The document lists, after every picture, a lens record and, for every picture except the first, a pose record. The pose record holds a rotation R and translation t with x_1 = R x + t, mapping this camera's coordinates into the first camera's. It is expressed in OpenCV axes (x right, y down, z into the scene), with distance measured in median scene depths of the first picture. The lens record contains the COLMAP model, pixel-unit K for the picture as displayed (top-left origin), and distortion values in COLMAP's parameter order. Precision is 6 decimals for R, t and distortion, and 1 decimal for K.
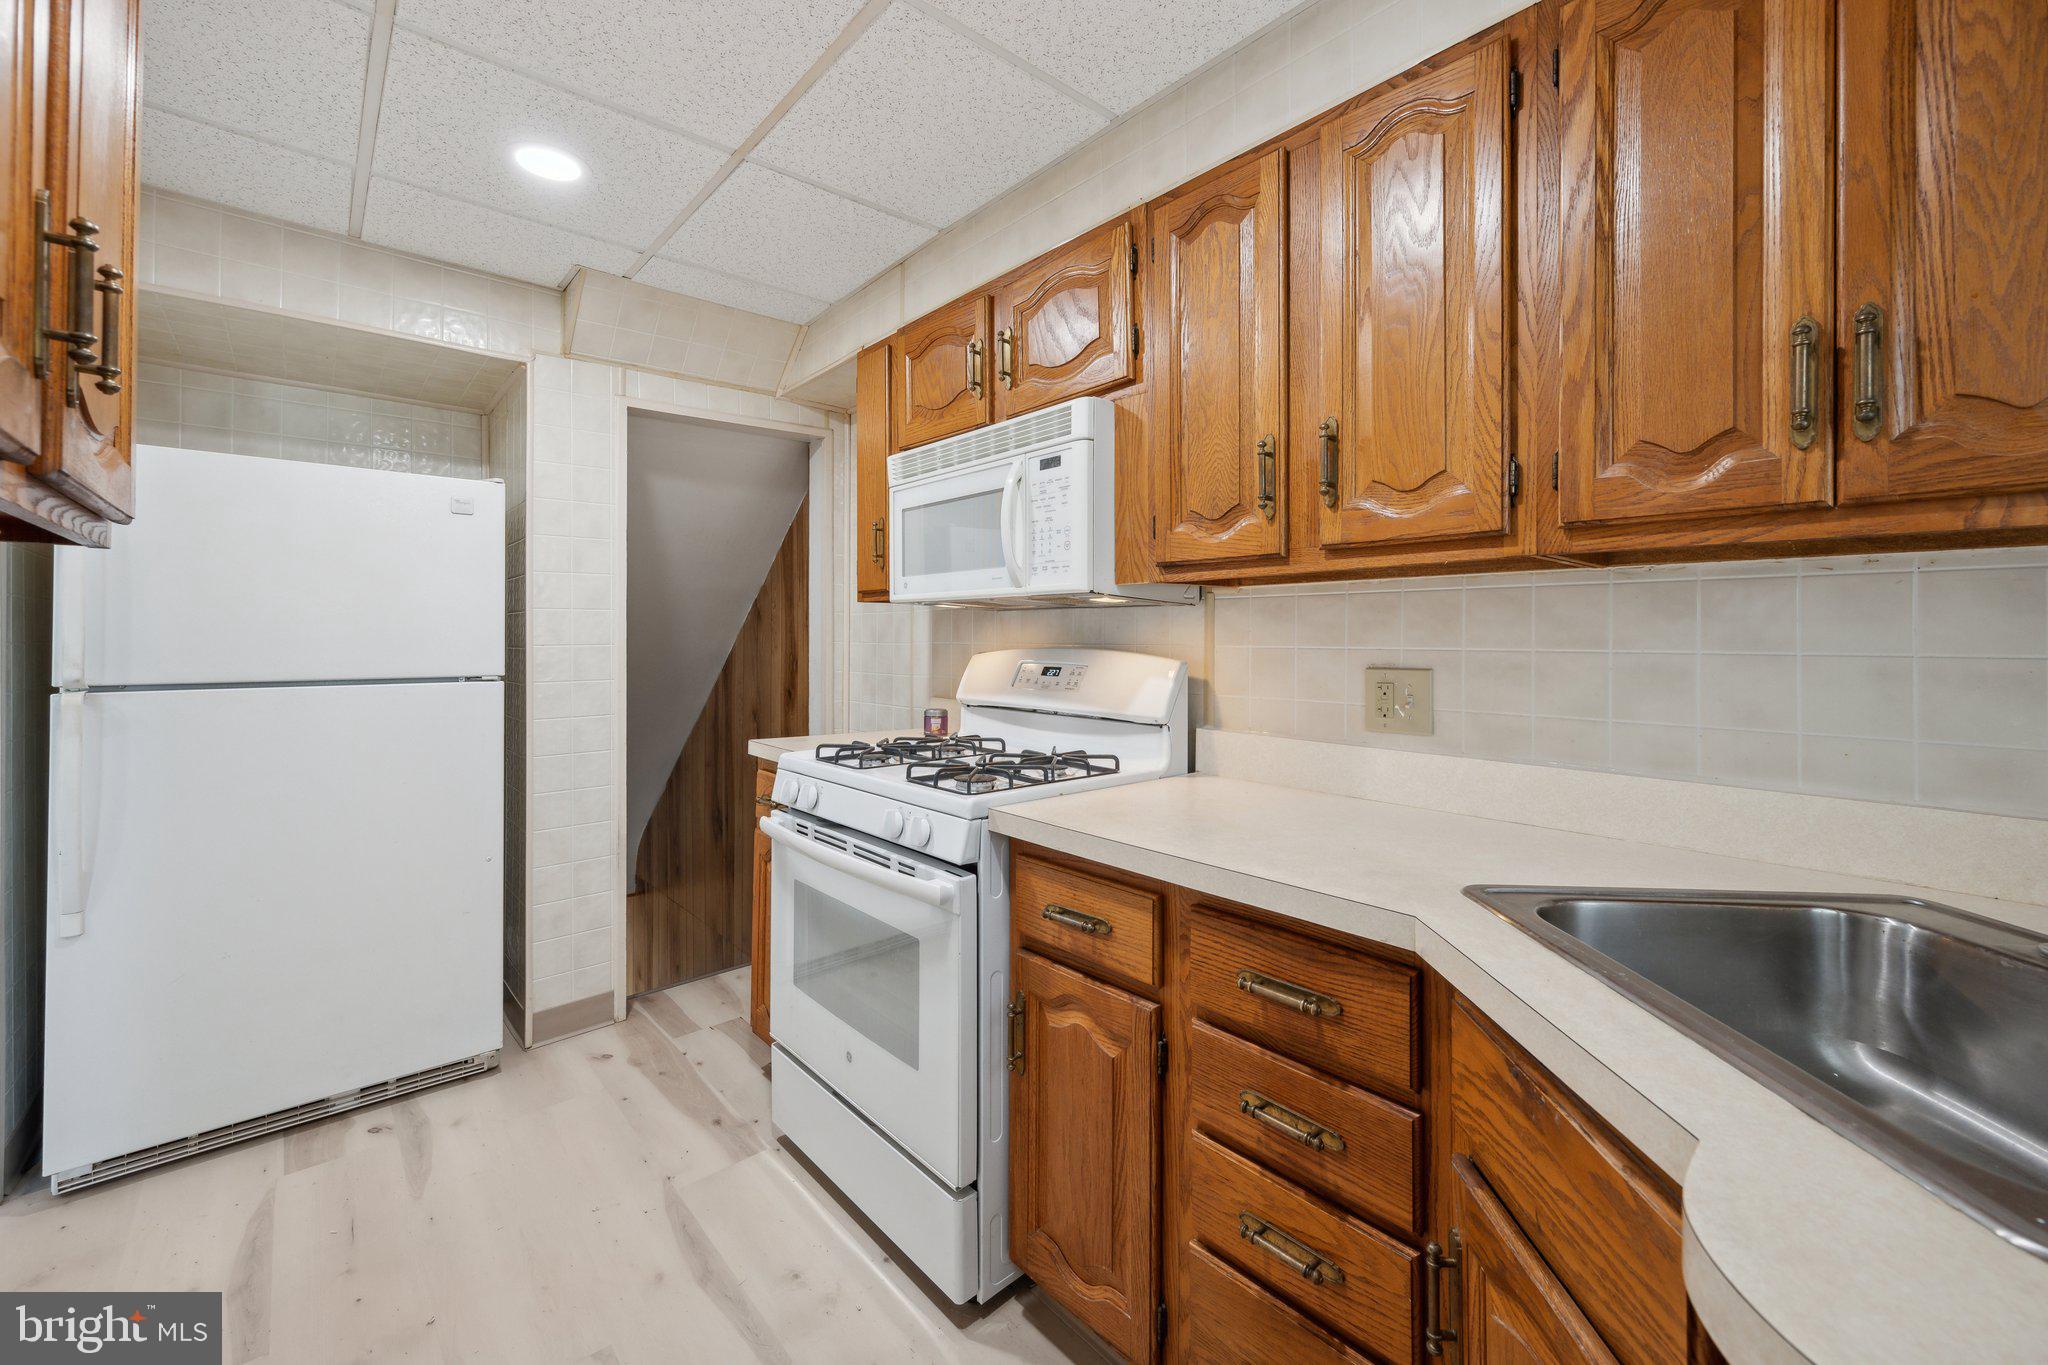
lens RADIAL K [[824.9, 0, 1025.8], [0, 824.9, 634.7], [0, 0, 1]] dist [0.000271, 0.000070]
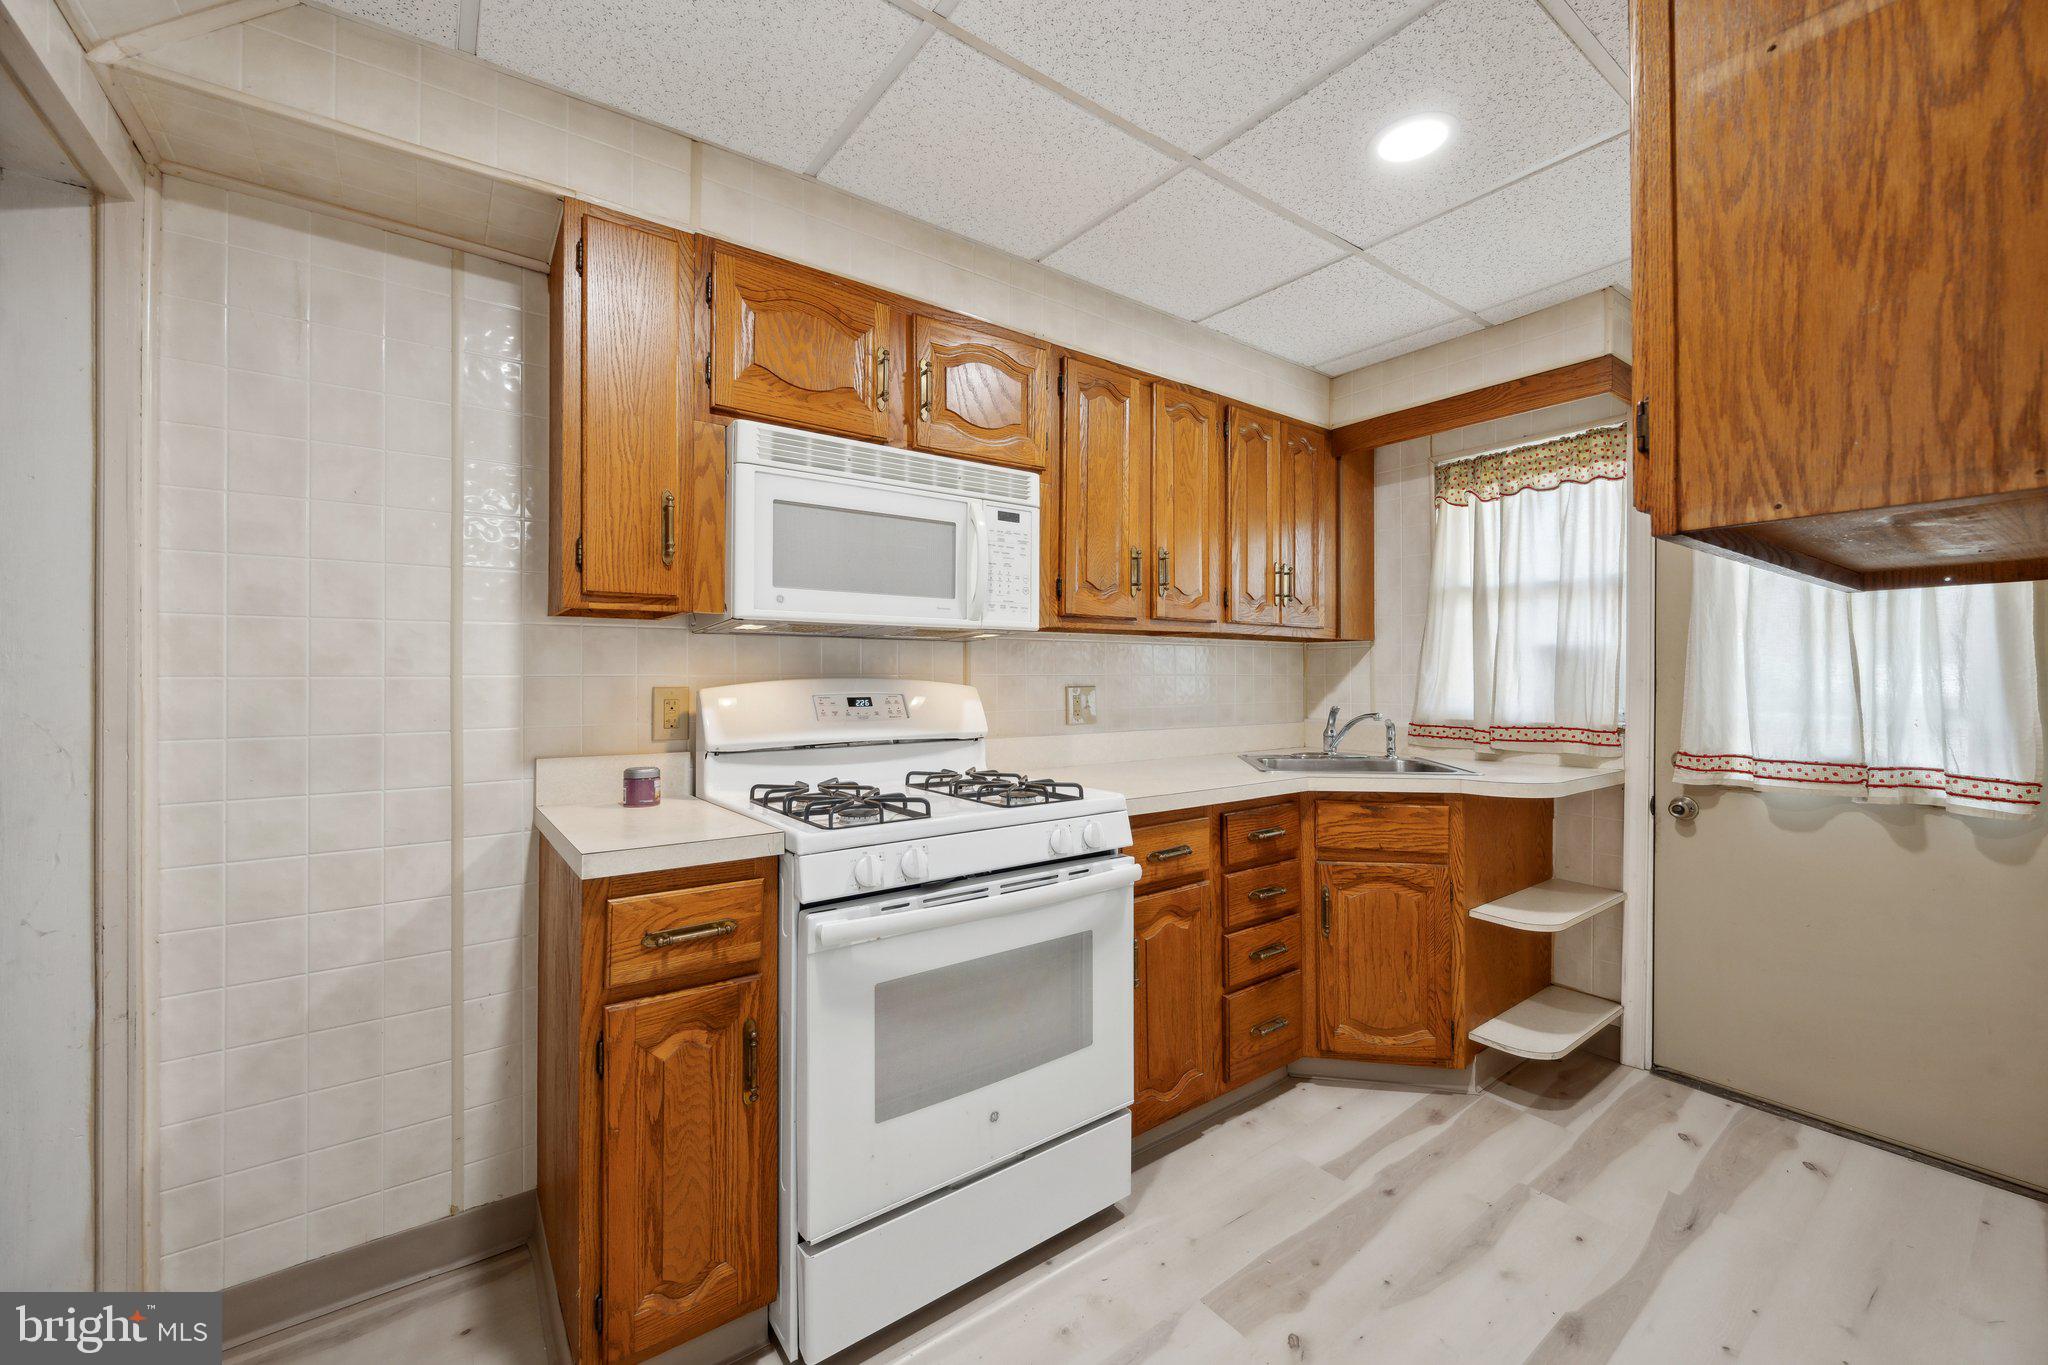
lens RADIAL K [[799.7, 0, 1024.5], [0, 799.7, 672.5], [0, 0, 1]] dist [0.000587, 0.000079]
pose [[0.088912, -0.000435, 0.996039, -1.089160], [-0.002626, 0.999996, 0.000671, 0.010567], [-0.996036, -0.002675, 0.088911, 0.872293]]
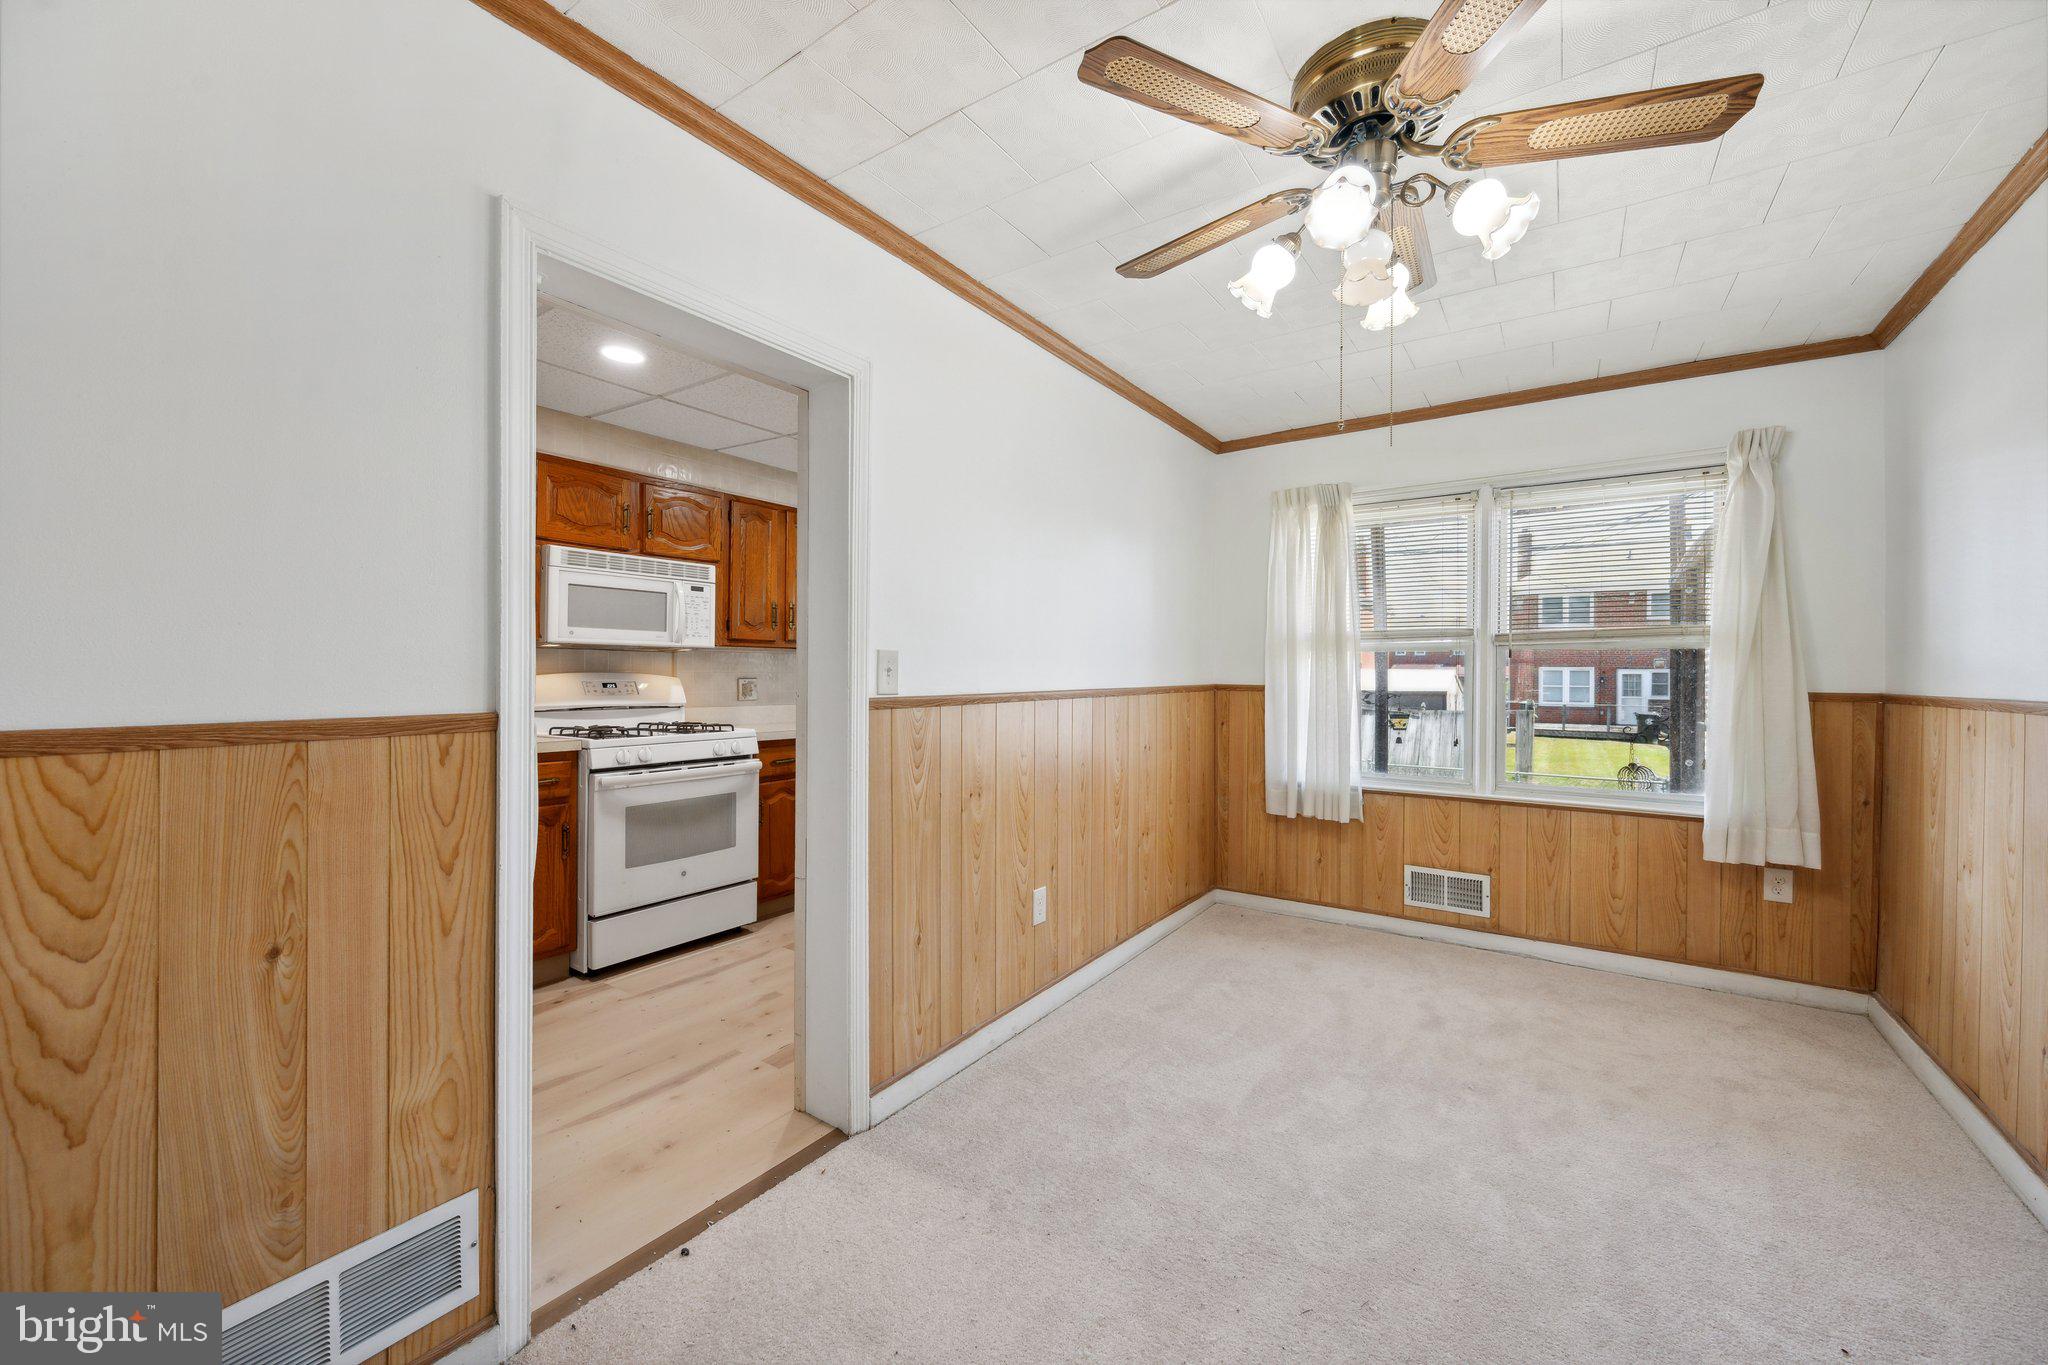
lens RADIAL K [[799.7, 0, 1024.5], [0, 799.7, 672.5], [0, 0, 1]] dist [0.000587, 0.000079]
pose [[-0.237643, -0.000794, 0.971352, -2.279601], [-0.008692, 0.999961, -0.001309, 0.014275], [-0.971314, -0.008754, -0.237641, 0.647687]]
